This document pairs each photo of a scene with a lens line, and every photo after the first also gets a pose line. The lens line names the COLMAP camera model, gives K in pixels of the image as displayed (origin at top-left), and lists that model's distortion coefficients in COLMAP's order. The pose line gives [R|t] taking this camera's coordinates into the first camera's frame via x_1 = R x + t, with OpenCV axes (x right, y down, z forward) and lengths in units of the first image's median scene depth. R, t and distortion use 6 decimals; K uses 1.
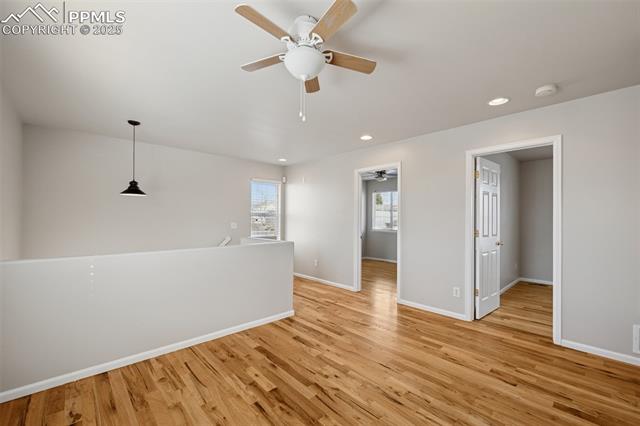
lens RADIAL K [[265.6, 0, 320.3], [0, 265.6, 216.4], [0, 0, 1]] dist [-0.001884, -0.000222]
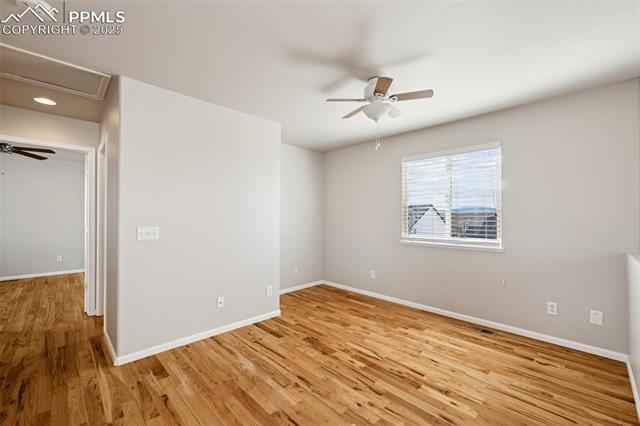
lens RADIAL K [[265.6, 0, 319.7], [0, 265.6, 215.0], [0, 0, 1]] dist [-0.001884, -0.000222]
pose [[-0.999730, -0.009933, -0.021024, 0.228273], [-0.009569, 0.999804, -0.017309, 0.022306], [0.021191, -0.017103, -0.999629, 2.021762]]
